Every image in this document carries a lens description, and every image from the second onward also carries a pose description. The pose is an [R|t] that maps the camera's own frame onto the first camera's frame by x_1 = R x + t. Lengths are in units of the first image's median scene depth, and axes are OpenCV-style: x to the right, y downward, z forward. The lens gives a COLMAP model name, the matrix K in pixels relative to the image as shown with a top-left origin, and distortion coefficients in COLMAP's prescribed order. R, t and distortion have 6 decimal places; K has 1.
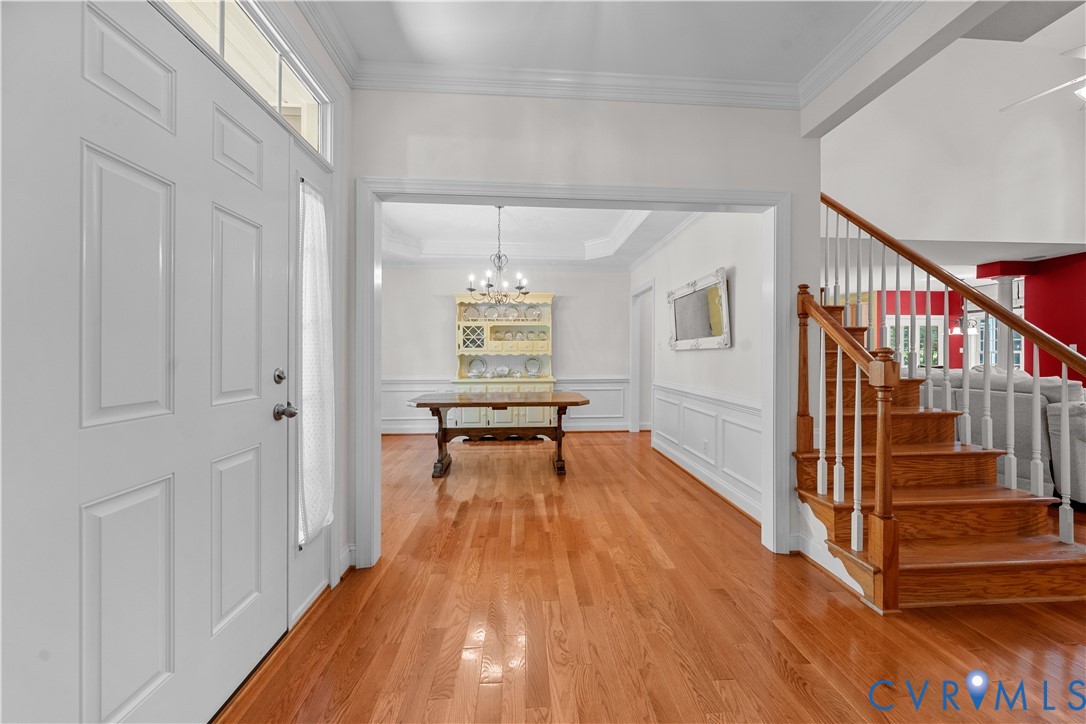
lens RADIAL K [[398.3, 0, 548.1], [0, 398.3, 356.4], [0, 0, 1]] dist [-0.000313, -0.000019]
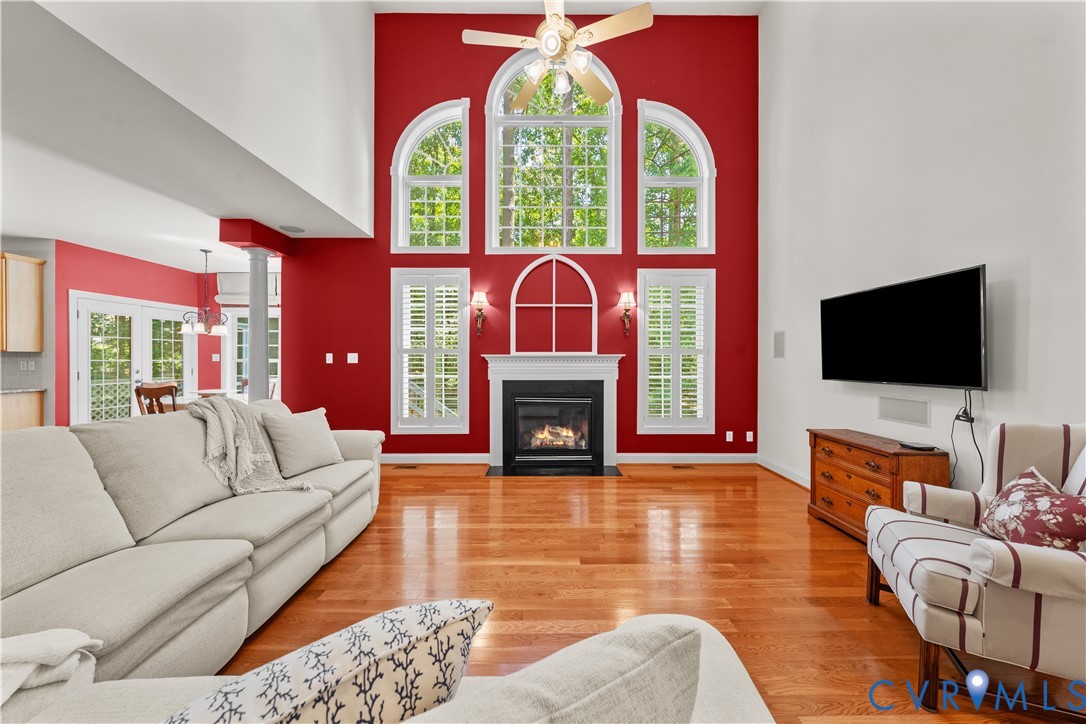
lens RADIAL K [[369.4, 0, 546.3], [0, 369.4, 360.4], [0, 0, 1]] dist [-0.000211, -0.000023]
pose [[0.073808, -0.004966, 0.997260, 0.559713], [0.001098, 0.999987, 0.004898, -0.012822], [-0.997272, 0.000733, 0.073812, 0.469047]]
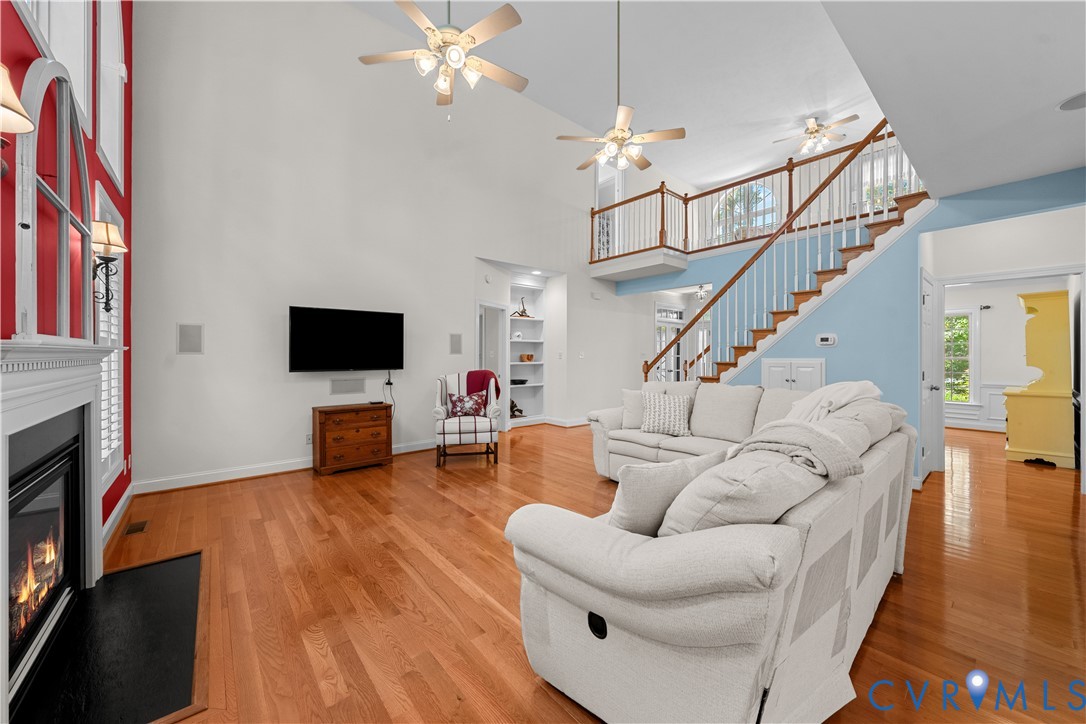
lens RADIAL K [[398.3, 0, 548.1], [0, 398.3, 356.4], [0, 0, 1]] dist [-0.000313, -0.000019]
pose [[-0.813039, -0.002713, -0.582203, 1.032076], [-0.004634, 0.999988, 0.001812, -0.012626], [0.582191, 0.004171, -0.813041, 0.836526]]
